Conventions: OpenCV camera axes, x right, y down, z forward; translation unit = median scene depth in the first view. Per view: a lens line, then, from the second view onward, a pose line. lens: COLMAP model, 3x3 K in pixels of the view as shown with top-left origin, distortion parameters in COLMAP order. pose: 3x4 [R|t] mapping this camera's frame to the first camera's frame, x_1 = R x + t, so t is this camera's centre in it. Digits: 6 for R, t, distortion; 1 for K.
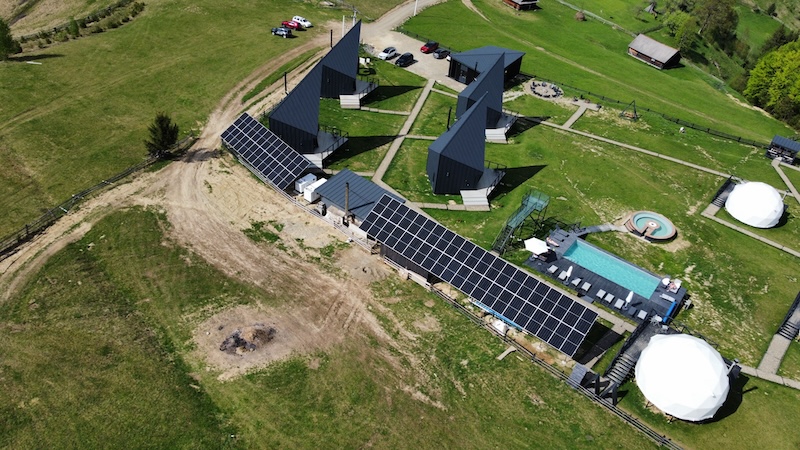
lens RADIAL K [[612.9, 0, 396.9], [0, 612.9, 226.5], [0, 0, 1]] dist [-0.004989, -0.006202]
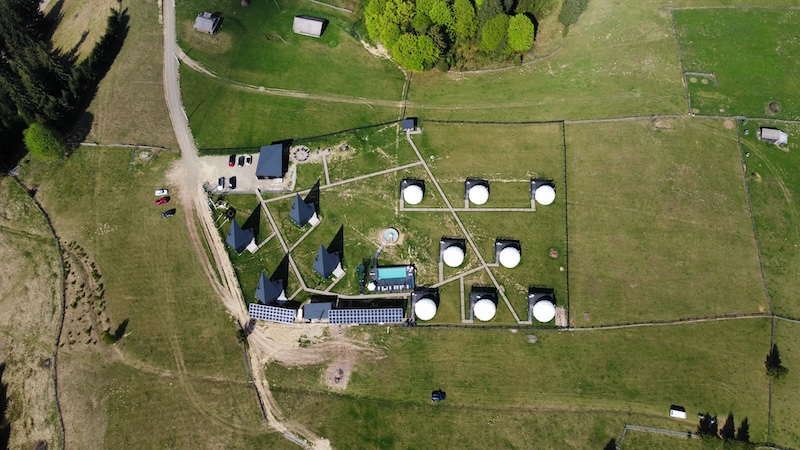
lens RADIAL K [[612.9, 0, 396.9], [0, 612.9, 226.5], [0, 0, 1]] dist [-0.004989, -0.006202]
pose [[0.752786, -0.637763, 0.163008, 0.006574], [0.462616, 0.688733, 0.558242, -1.966722], [-0.468295, -0.344826, 0.813508, -1.601823]]
